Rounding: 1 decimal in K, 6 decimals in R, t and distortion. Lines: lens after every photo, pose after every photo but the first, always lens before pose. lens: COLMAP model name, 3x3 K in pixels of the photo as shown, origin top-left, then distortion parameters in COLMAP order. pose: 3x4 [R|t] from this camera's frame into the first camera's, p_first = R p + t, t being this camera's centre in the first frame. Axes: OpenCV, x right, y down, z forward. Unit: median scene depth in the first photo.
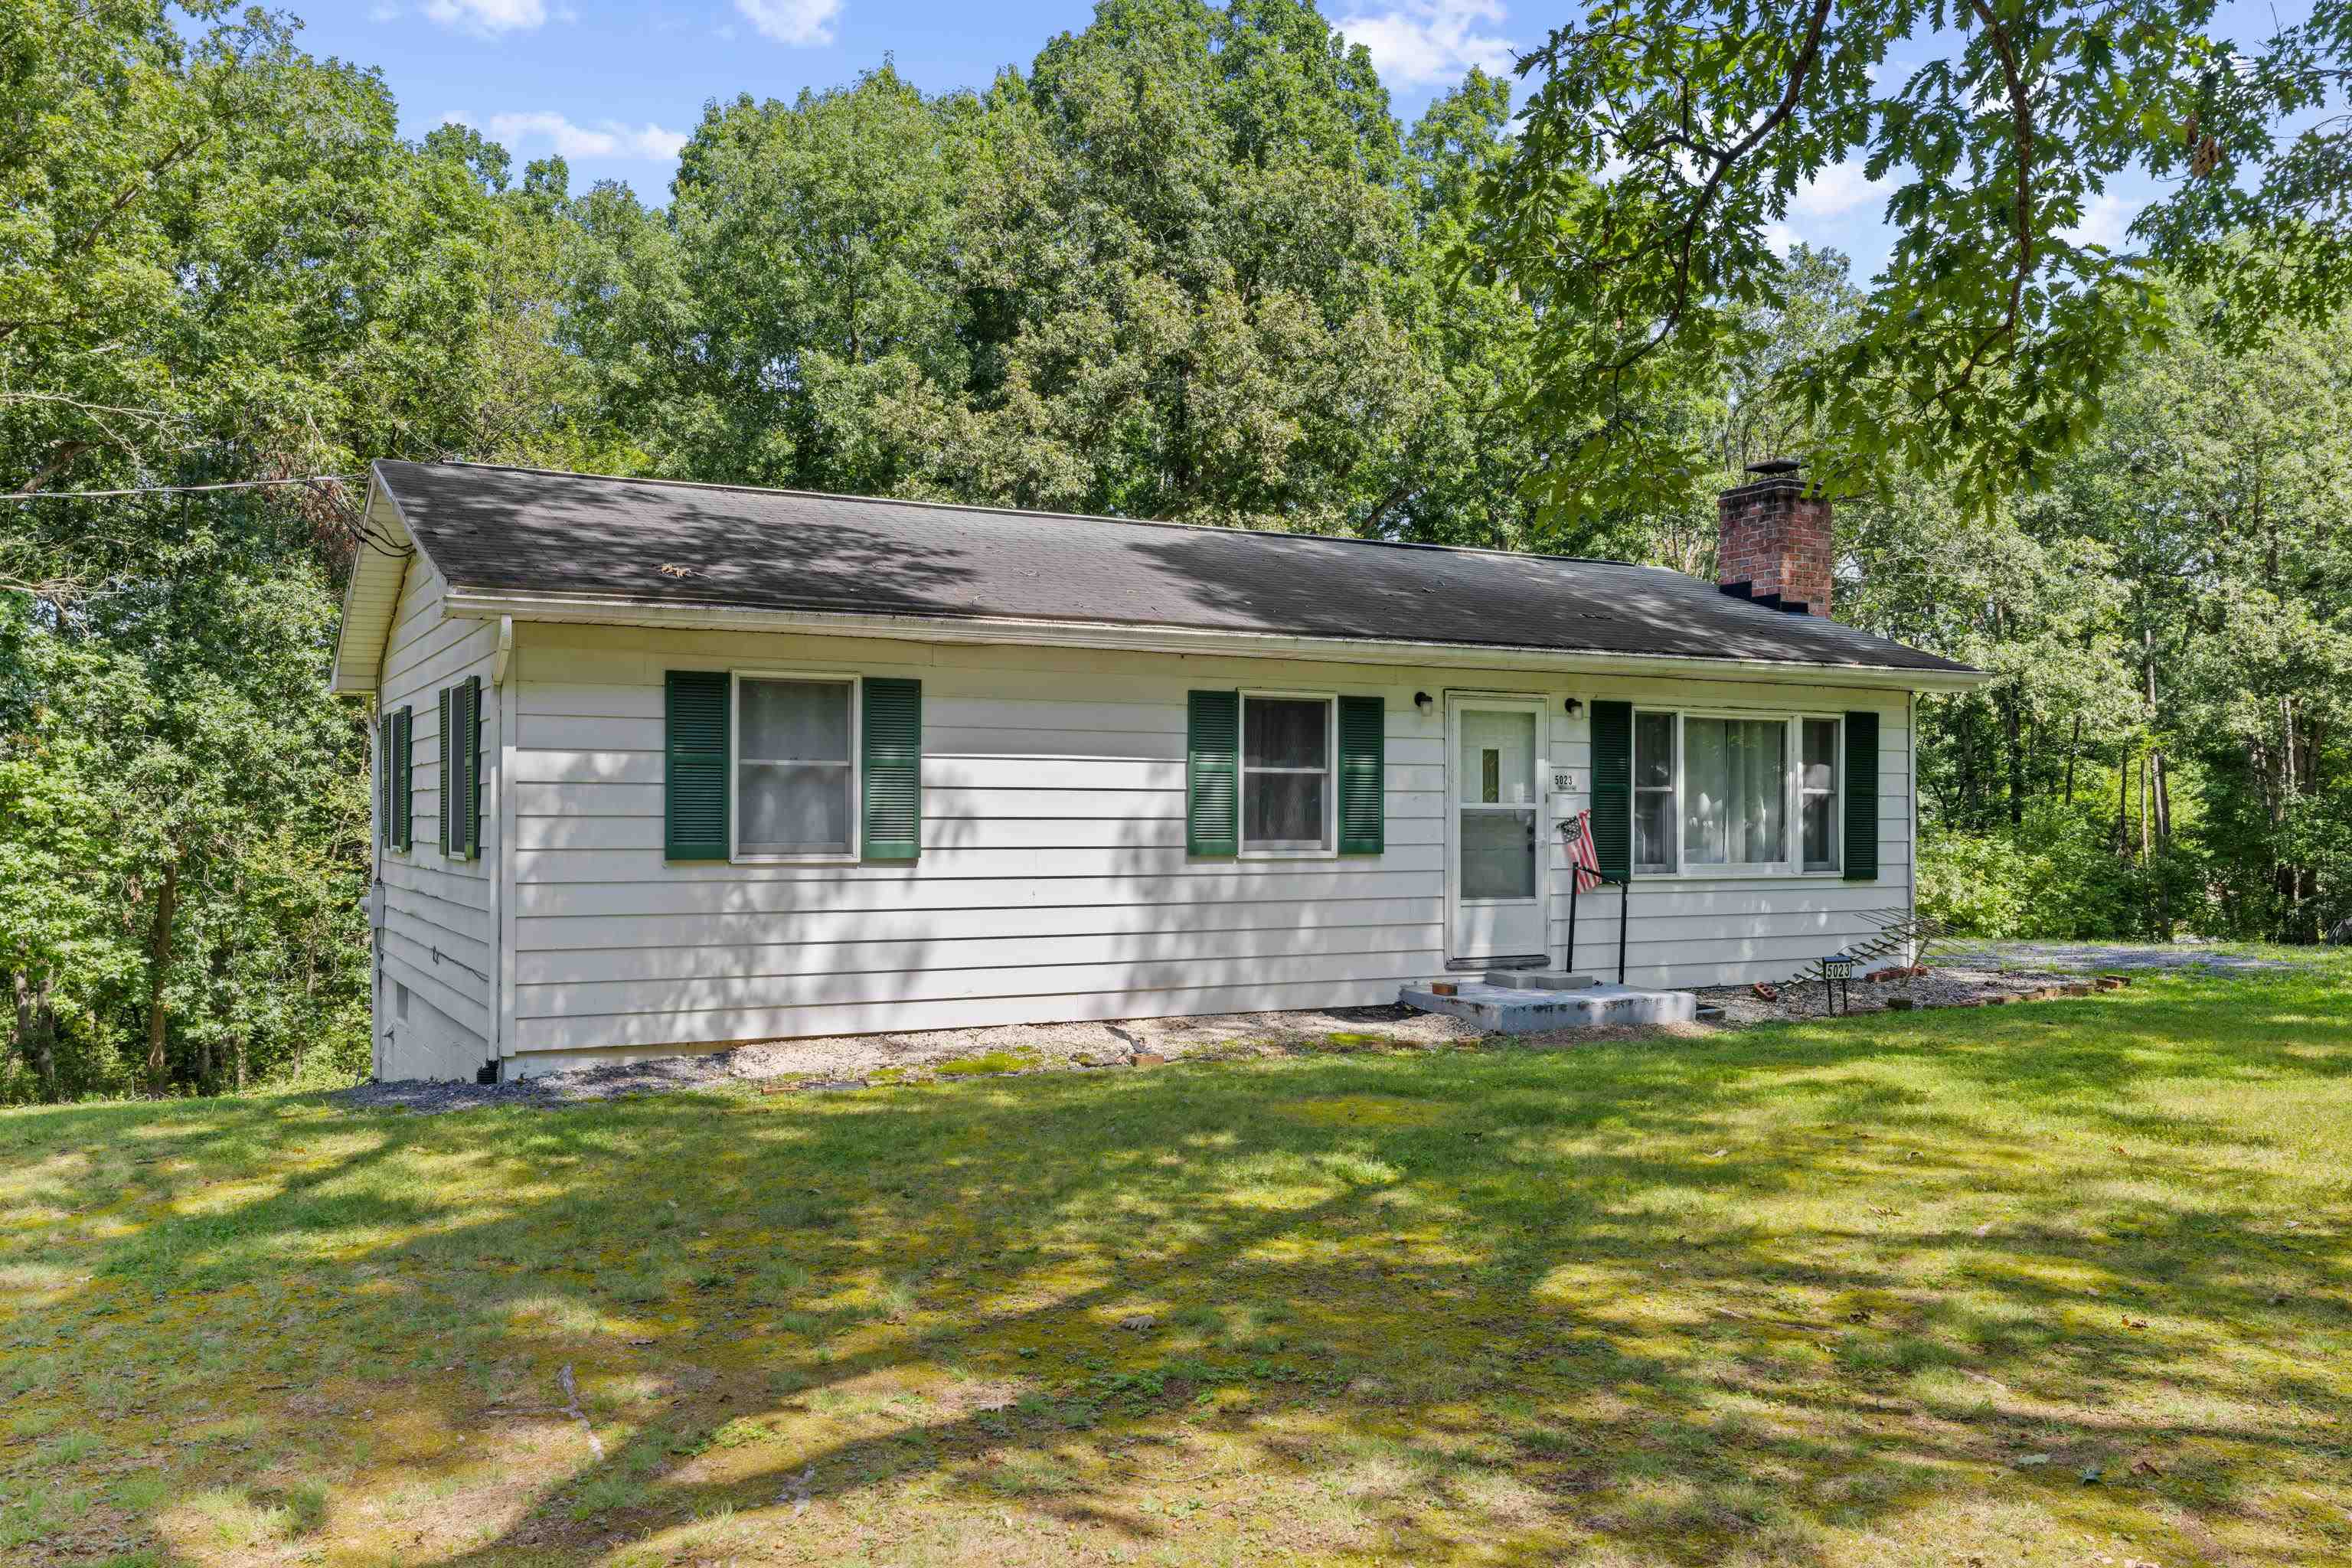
lens RADIAL K [[1923.0, 0, 1184.2], [0, 1923.0, 800.2], [0, 0, 1]] dist [0.001971, -0.000683]
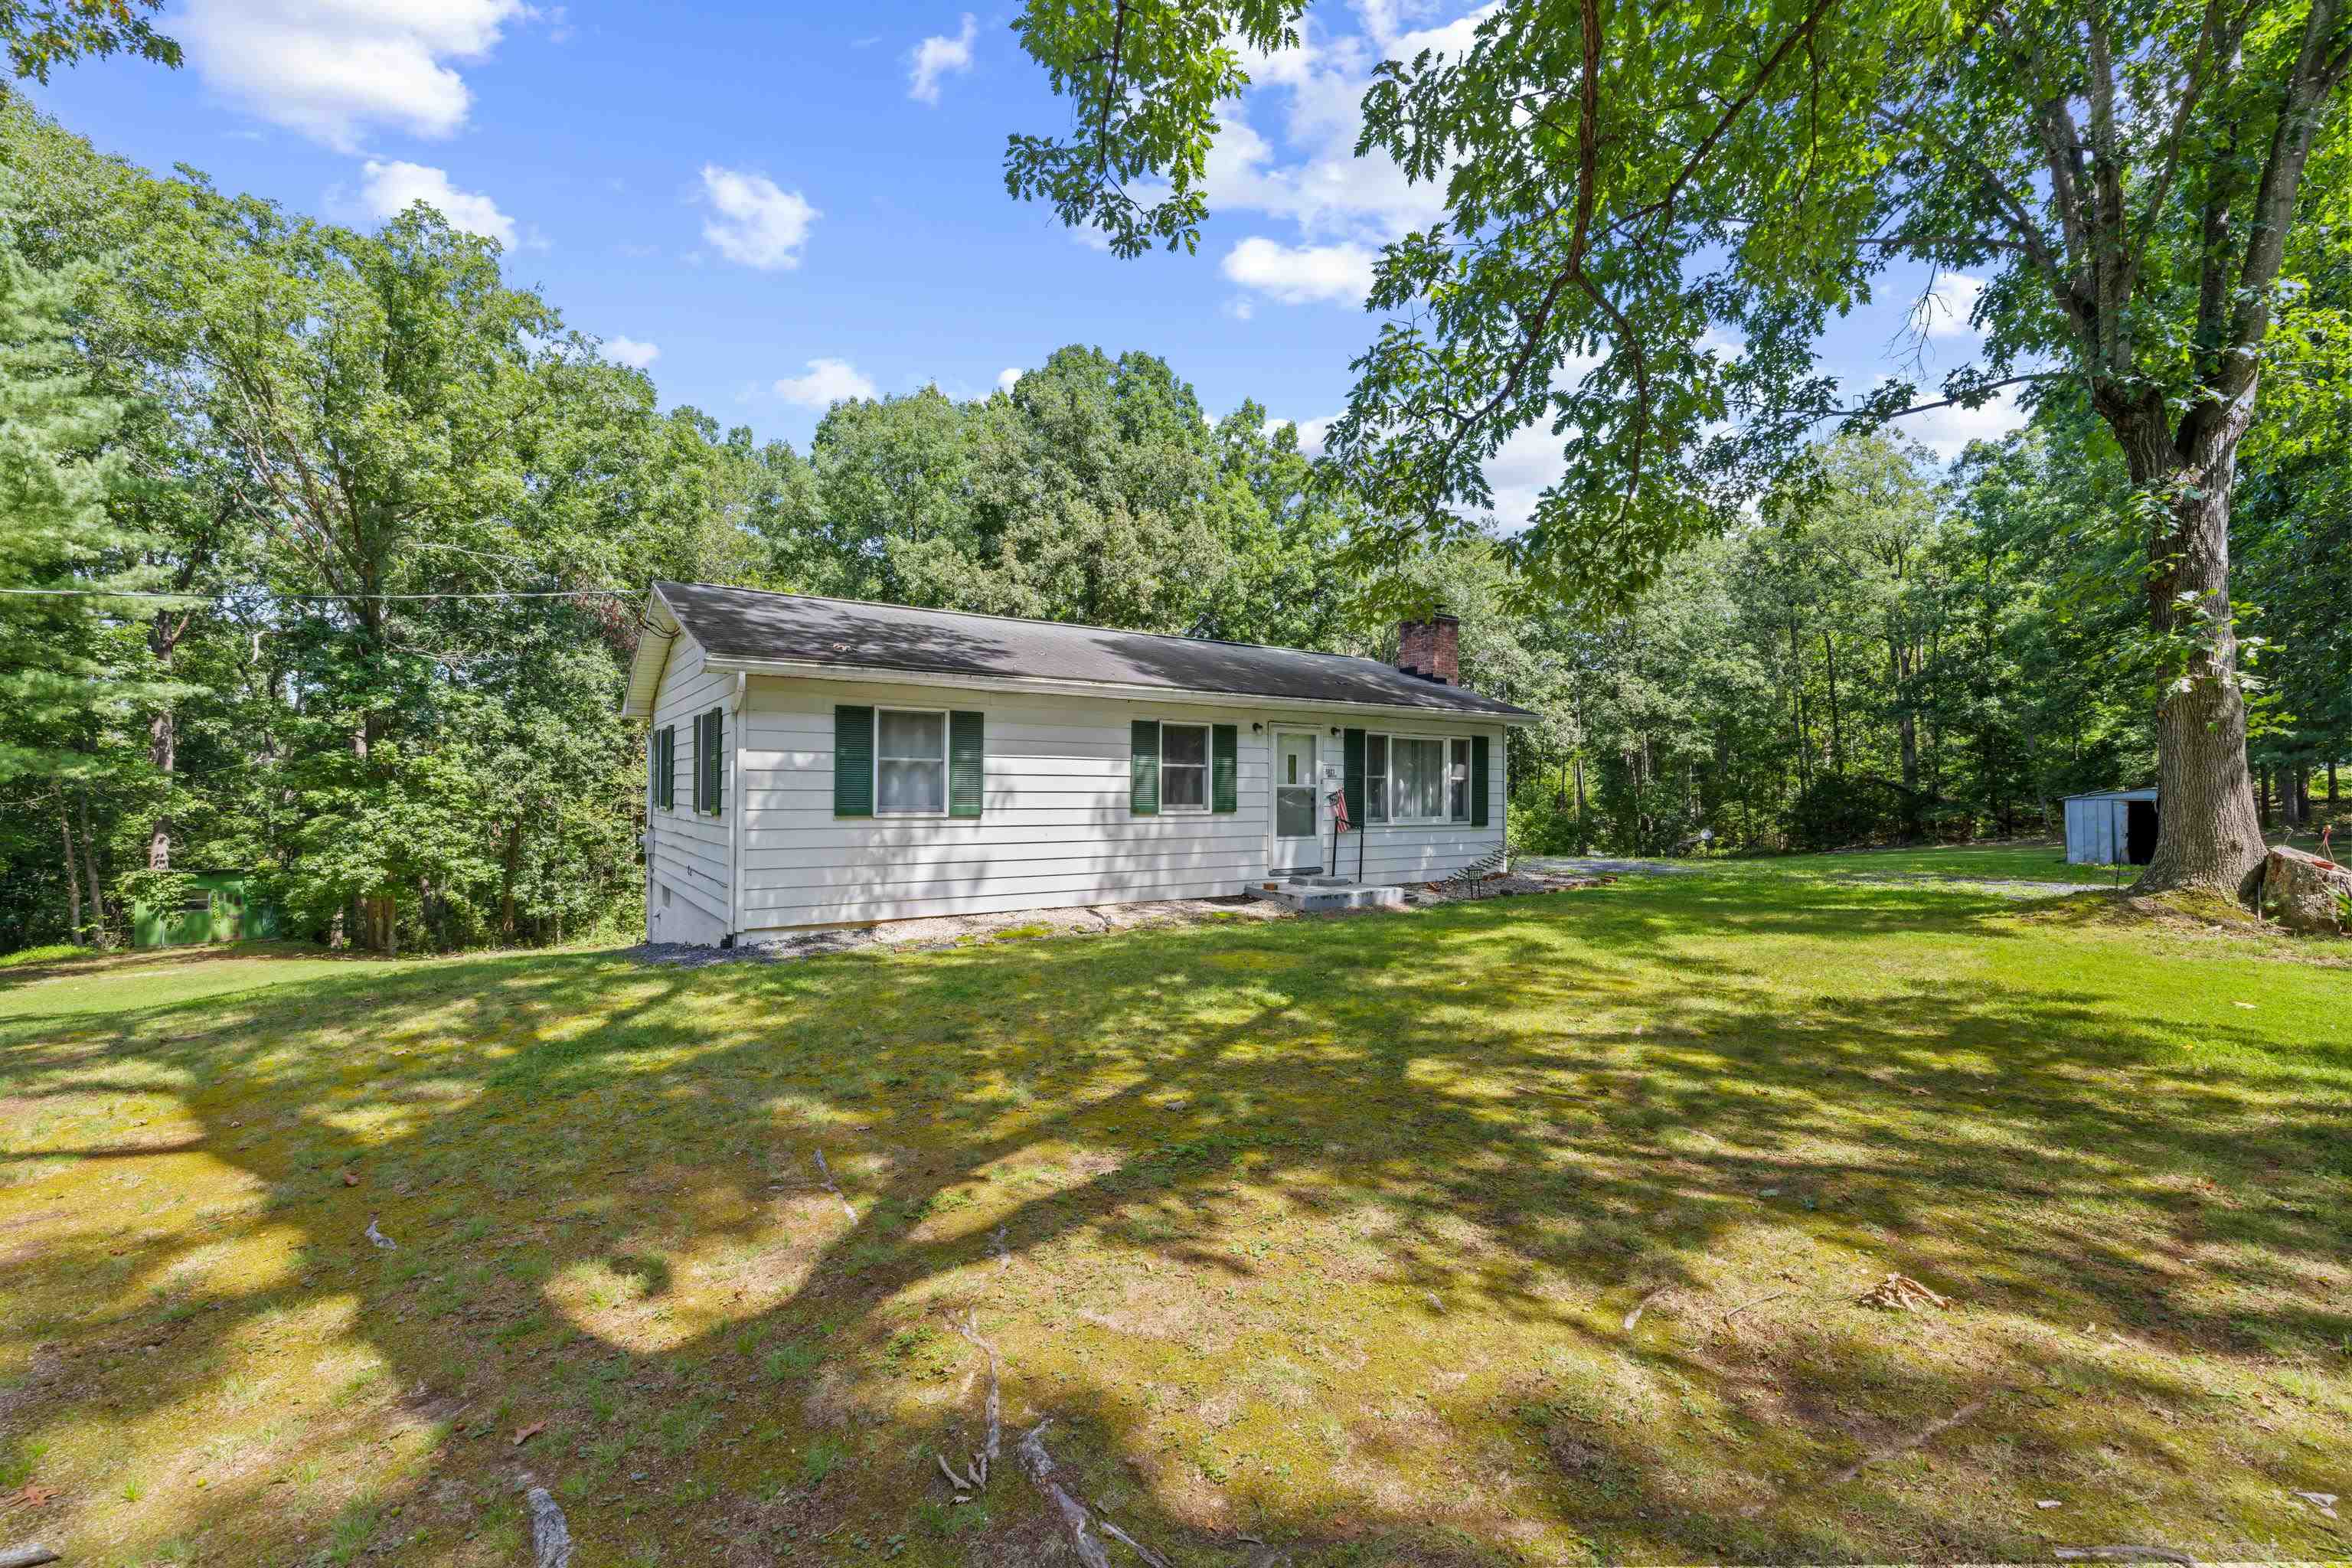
lens RADIAL K [[1001.0, 0, 1180.5], [0, 1001.0, 774.2], [0, 0, 1]] dist [0.002887, 0.000848]
pose [[0.994797, 0.005040, 0.101748, -0.044329], [-0.004316, 0.999964, -0.007333, -0.000503], [-0.101782, 0.006856, 0.994783, 0.065721]]
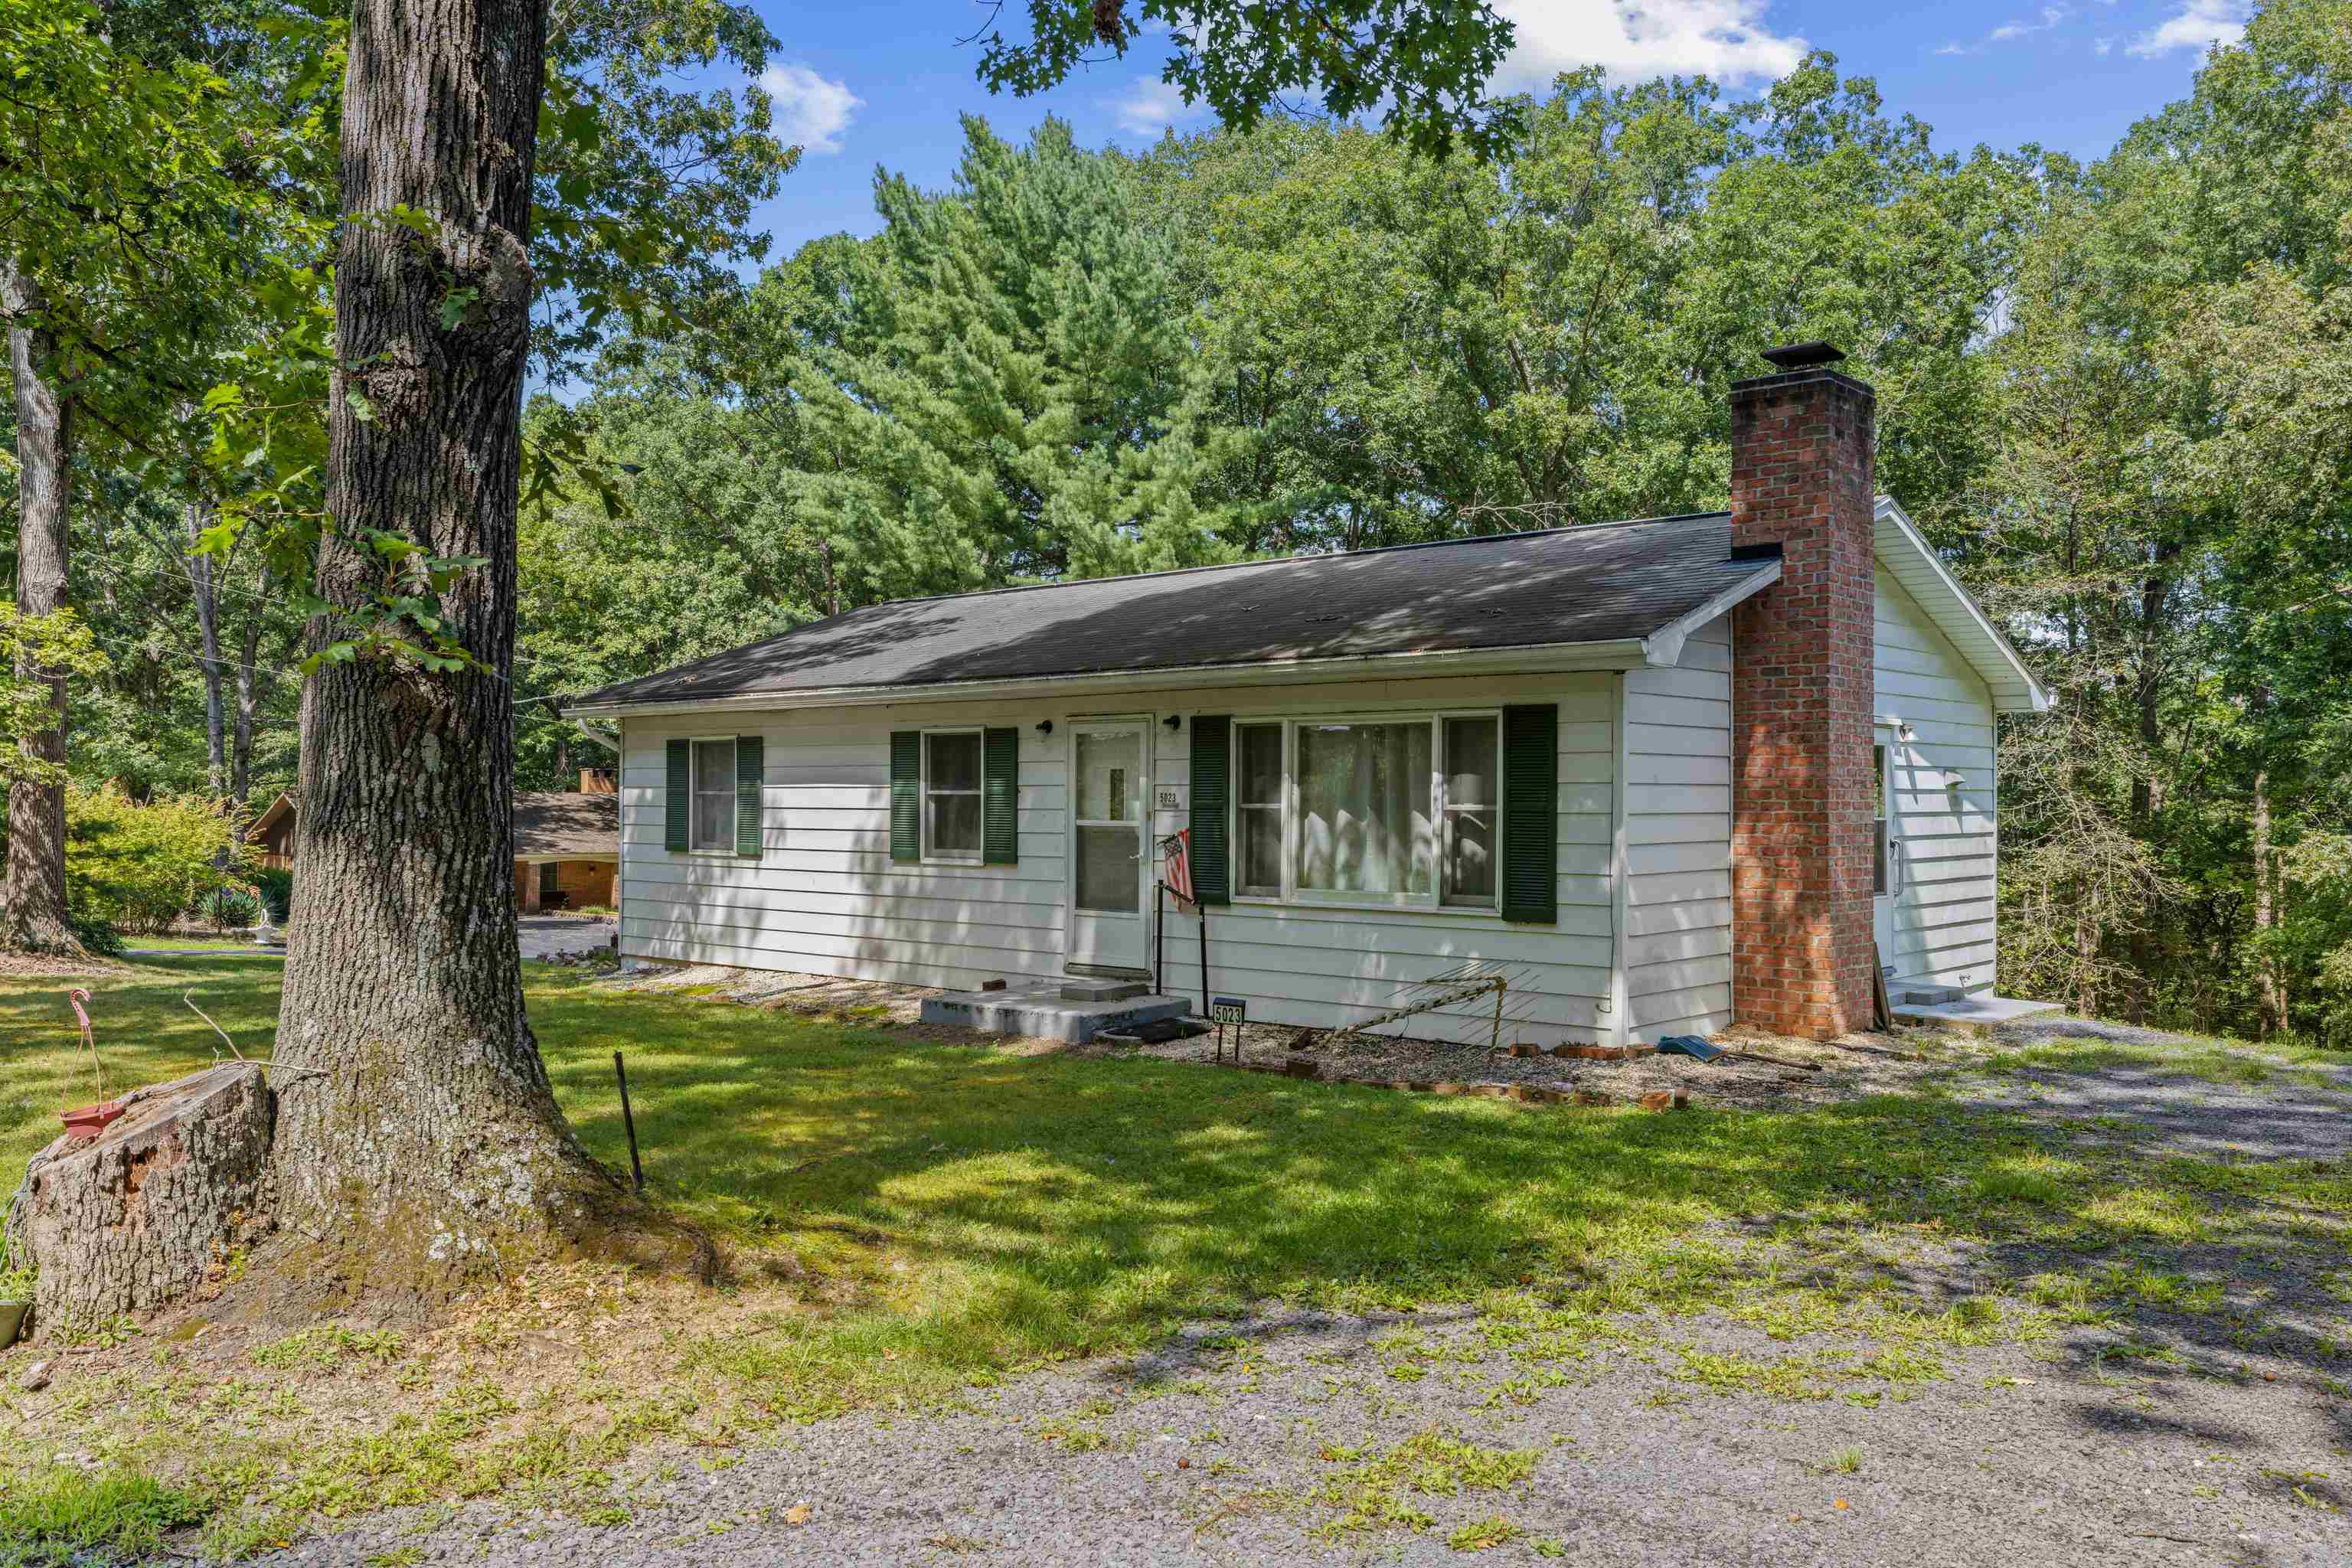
lens RADIAL K [[1858.7, 0, 1163.4], [0, 1858.7, 789.8], [0, 0, 1]] dist [0.001741, -0.006034]
pose [[0.327511, -0.005059, -0.944834, 1.159421], [0.006893, 0.999972, -0.002965, -0.012103], [0.944822, -0.005542, 0.327536, 0.709457]]
